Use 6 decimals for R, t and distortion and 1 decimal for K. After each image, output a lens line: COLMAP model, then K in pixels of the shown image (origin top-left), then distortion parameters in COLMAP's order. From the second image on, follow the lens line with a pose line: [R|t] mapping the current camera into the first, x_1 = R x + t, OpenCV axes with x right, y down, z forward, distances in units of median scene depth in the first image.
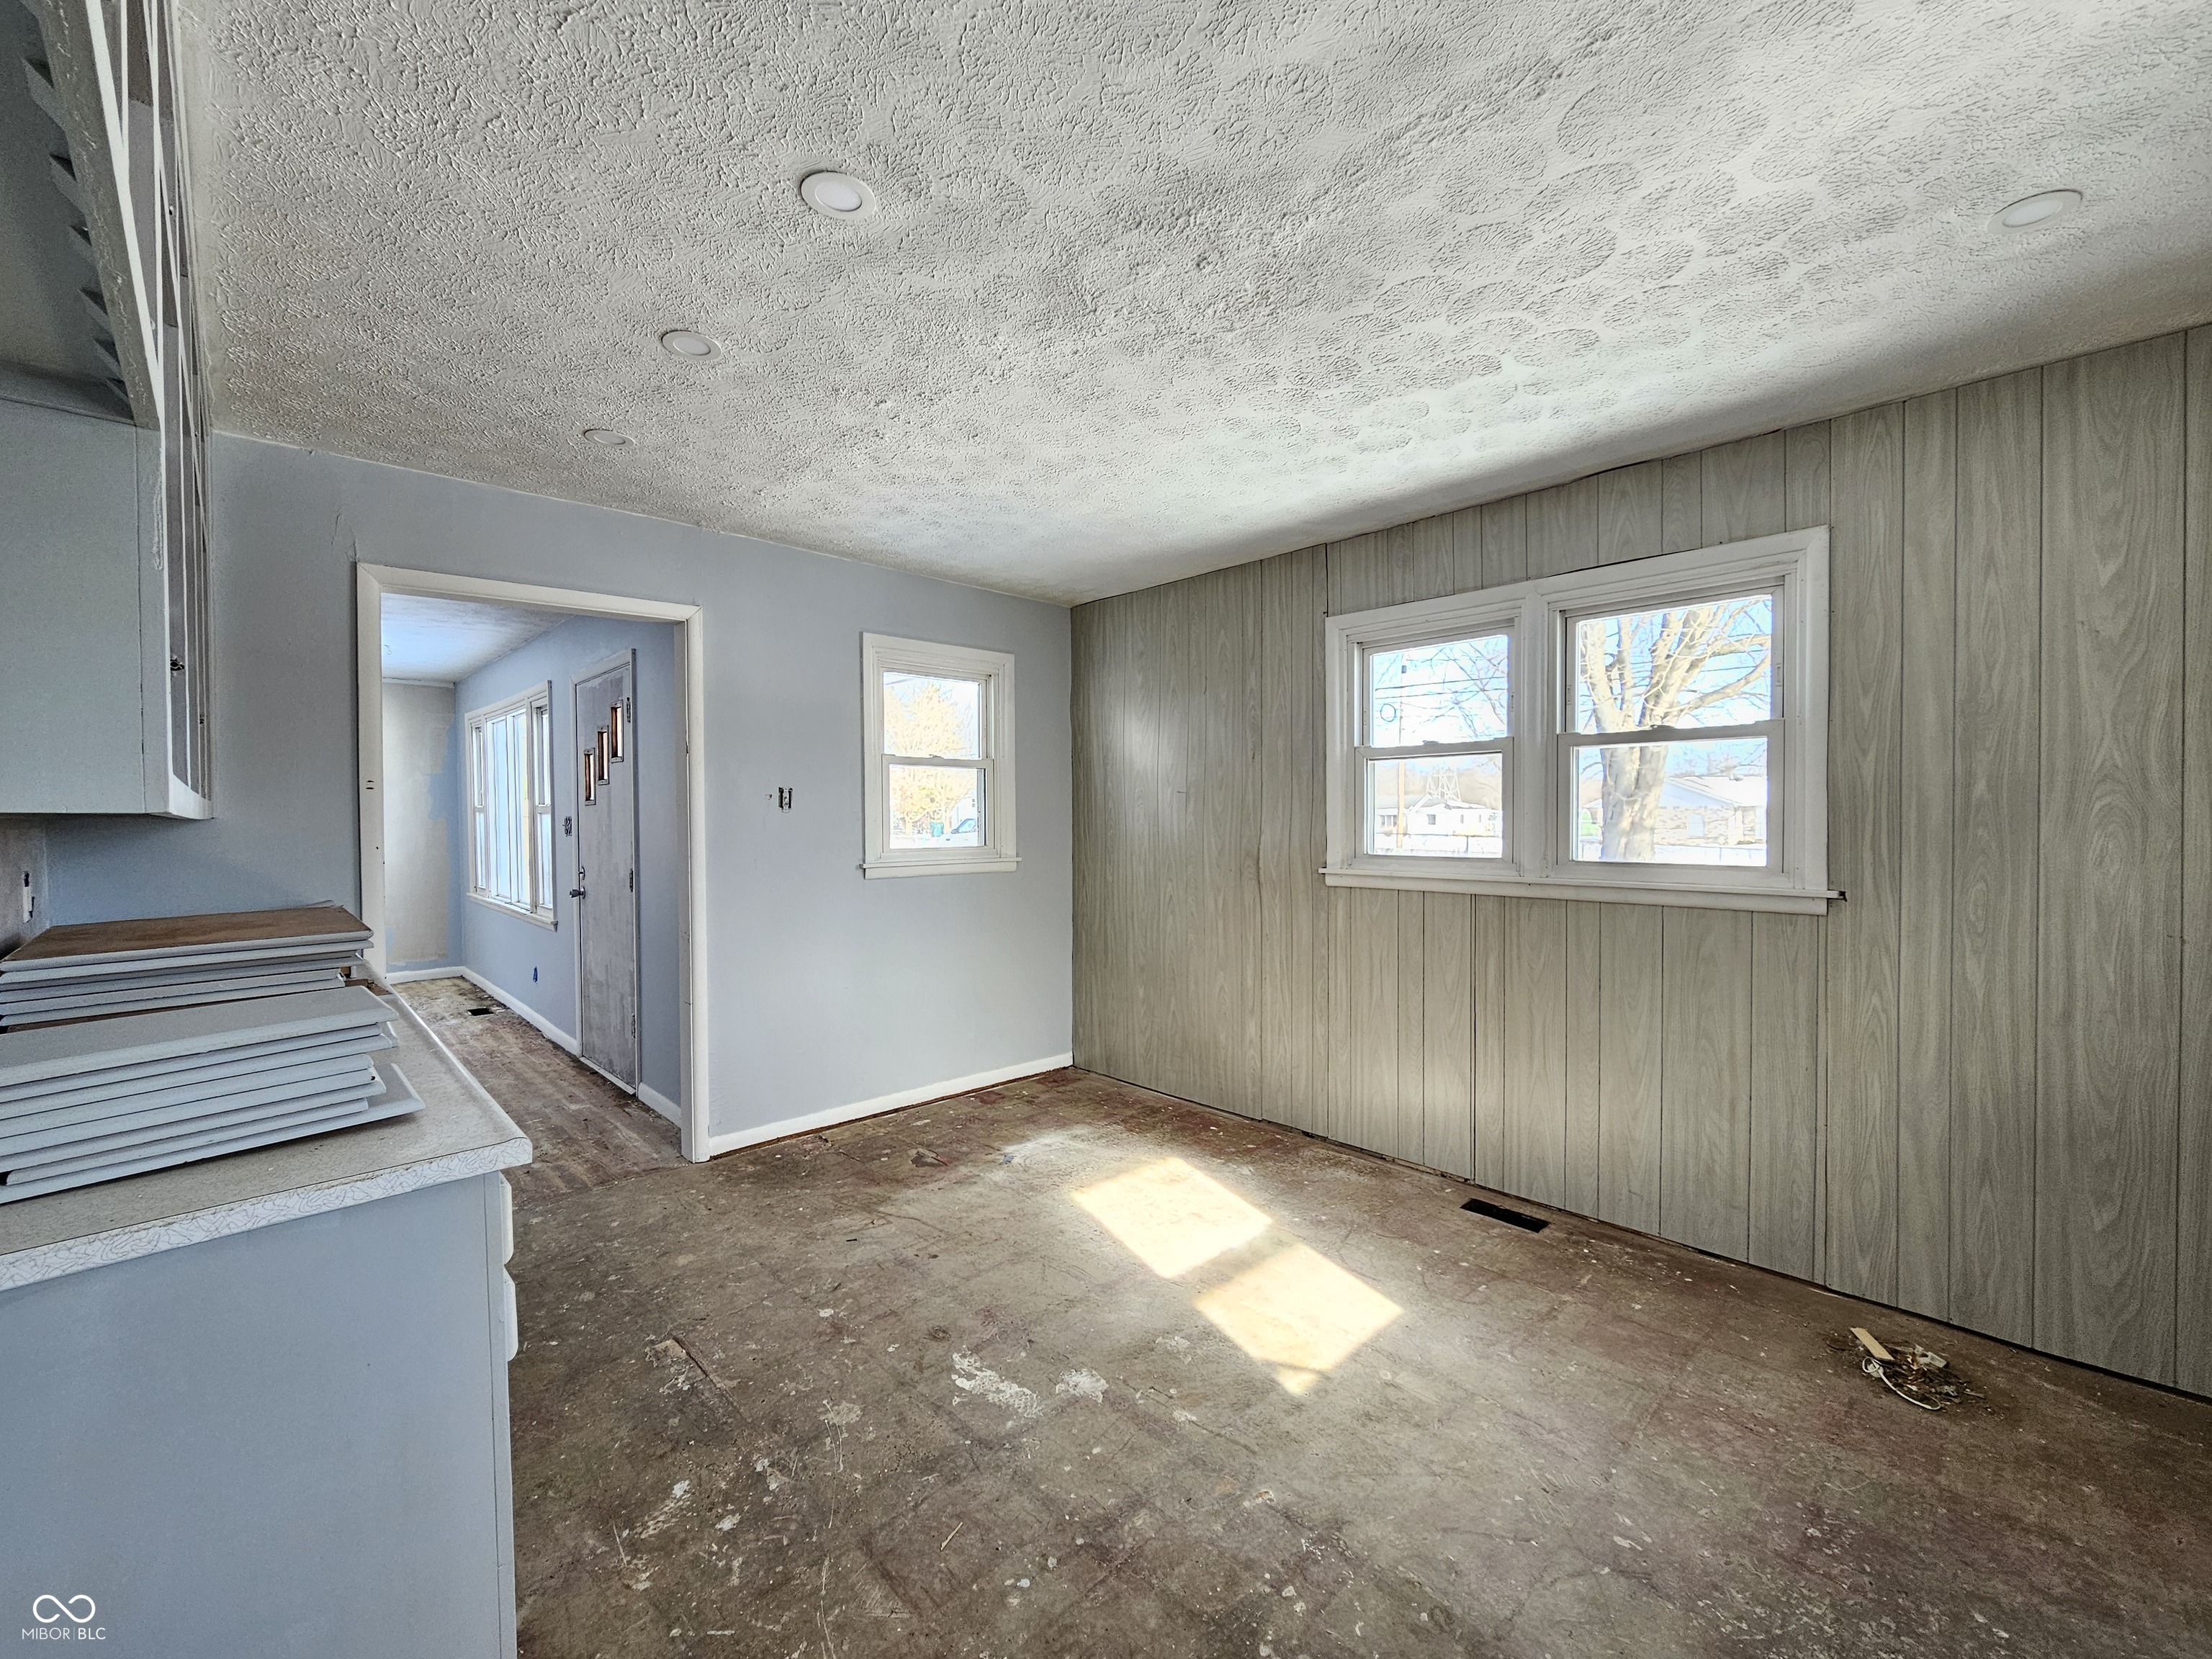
lens RADIAL K [[903.9, 0, 1102.0], [0, 903.9, 835.1], [0, 0, 1]] dist [0.001088, 0.000563]
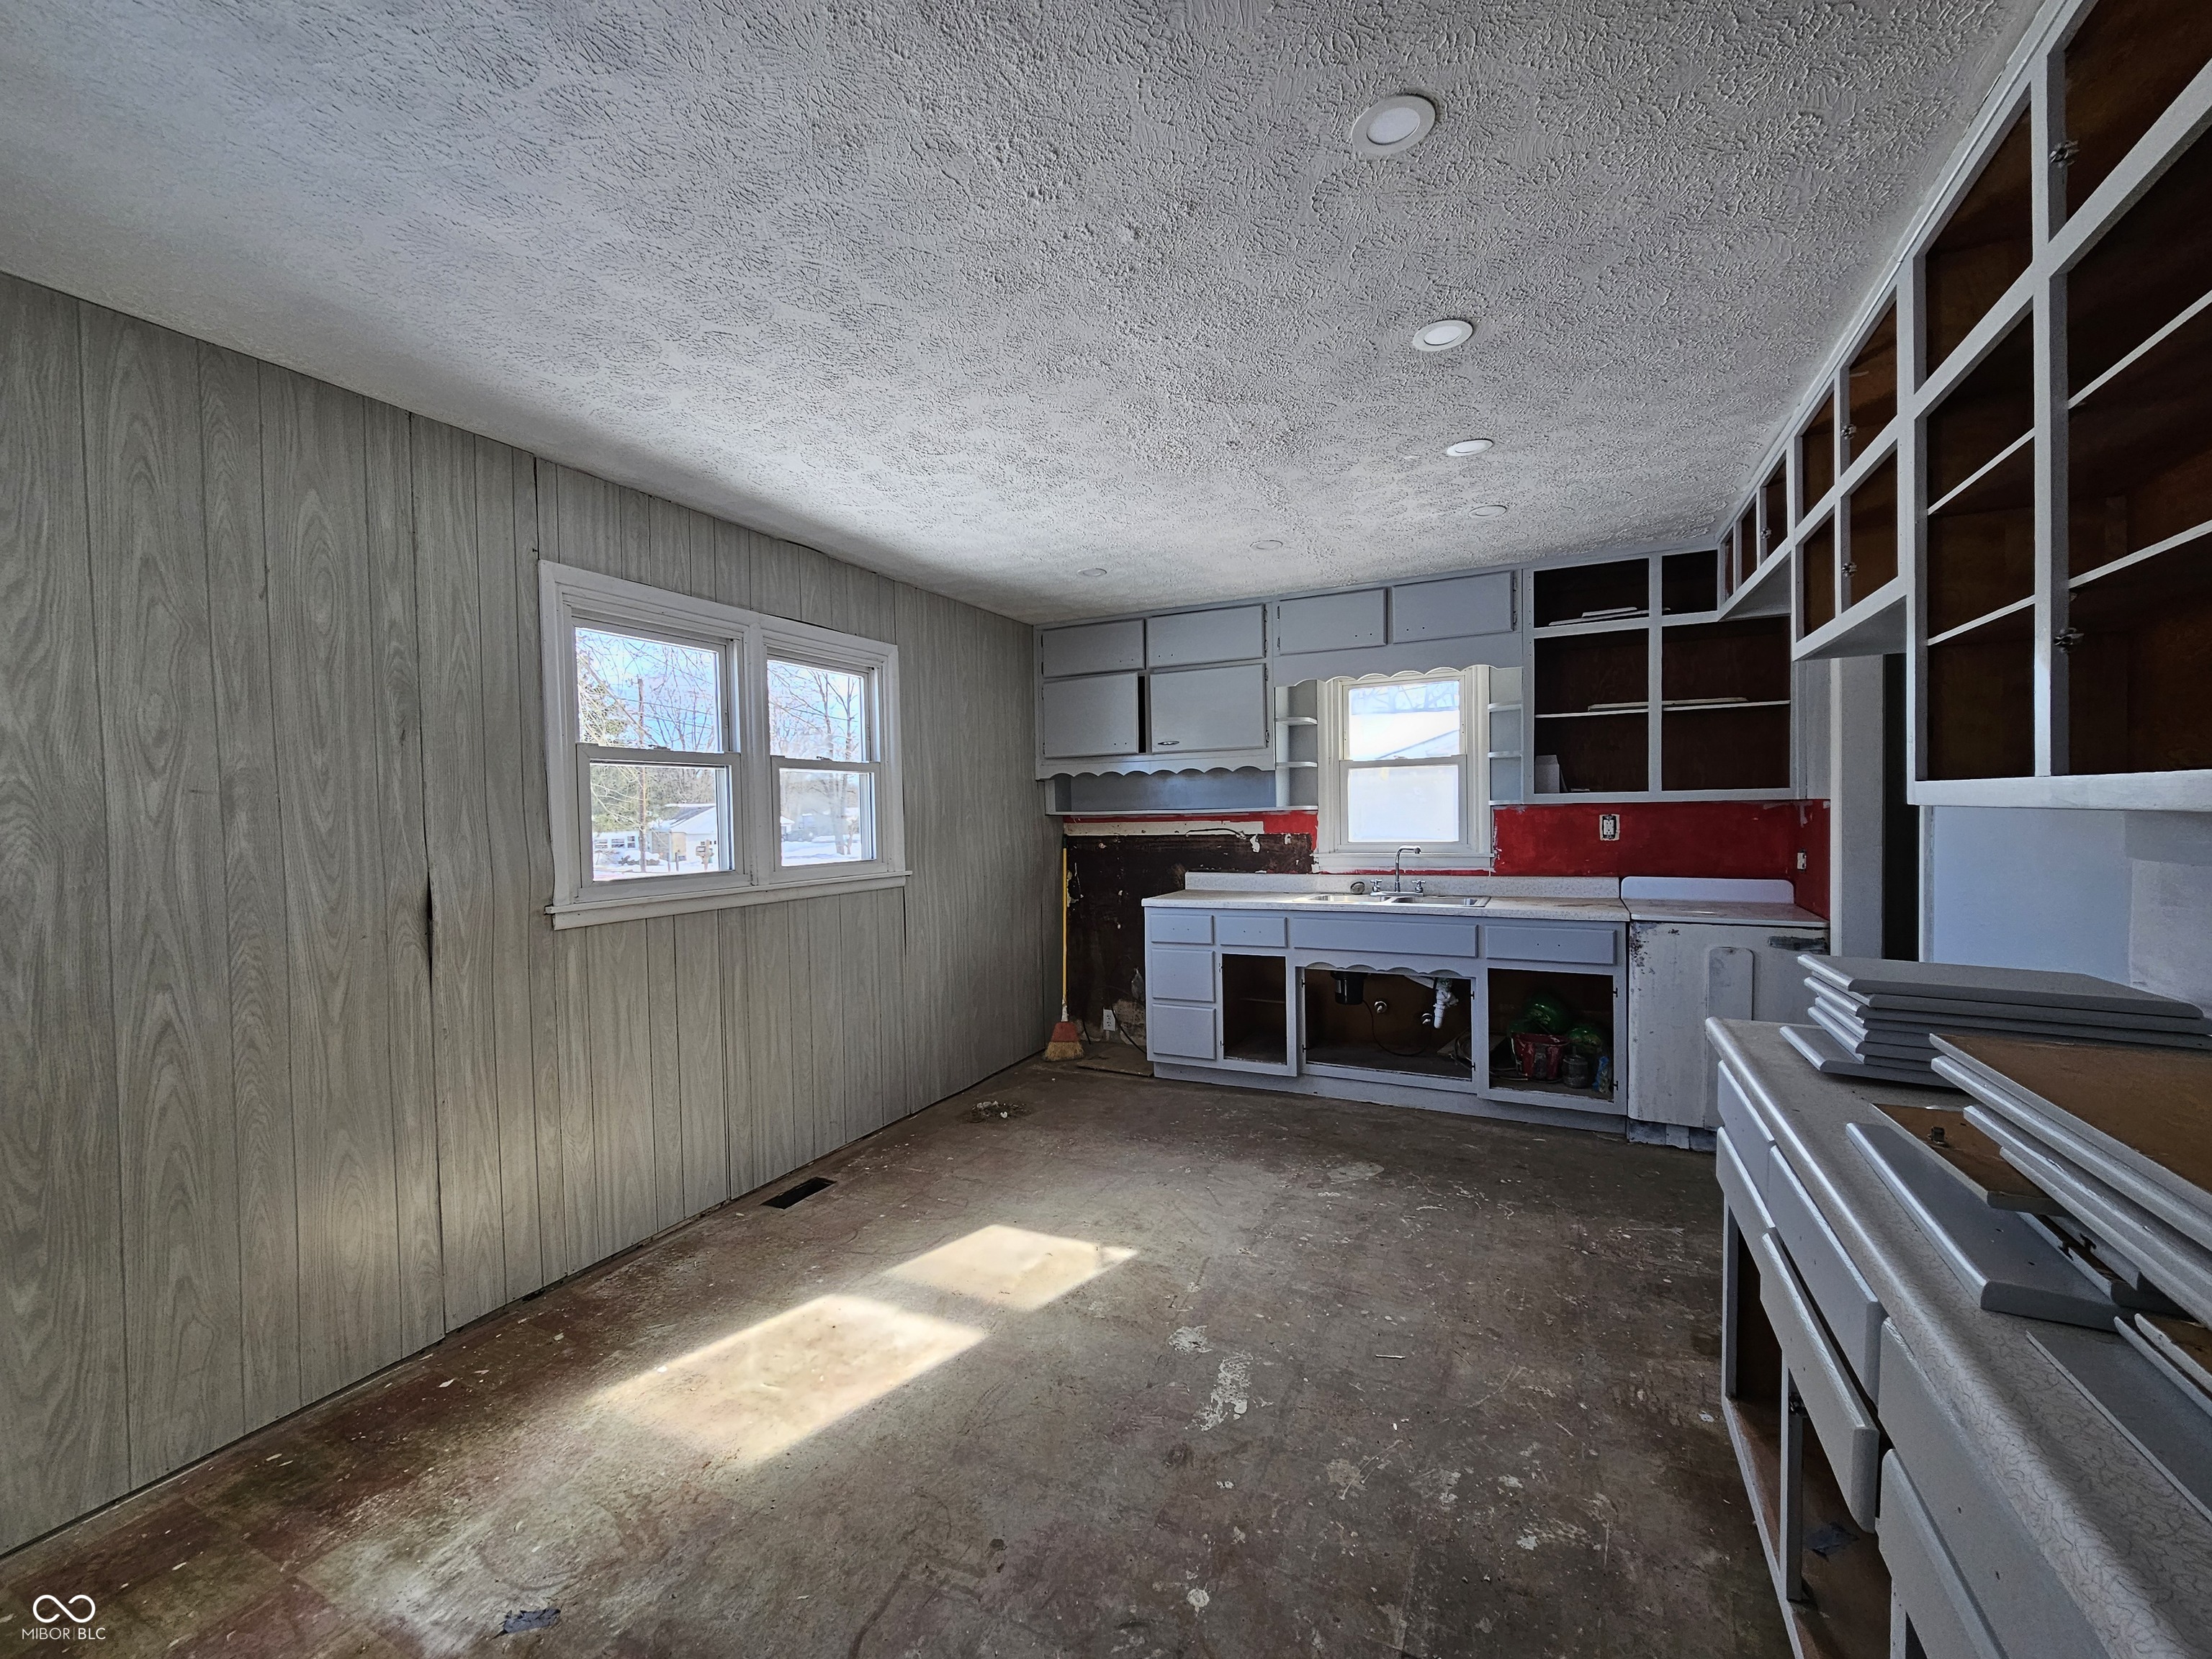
lens RADIAL K [[903.9, 0, 1102.0], [0, 903.9, 835.1], [0, 0, 1]] dist [0.001088, 0.000563]
pose [[-0.335917, -0.010366, 0.941835, -0.718537], [0.042621, 0.998748, 0.026193, -0.025353], [-0.940927, 0.048940, -0.335054, 1.023253]]
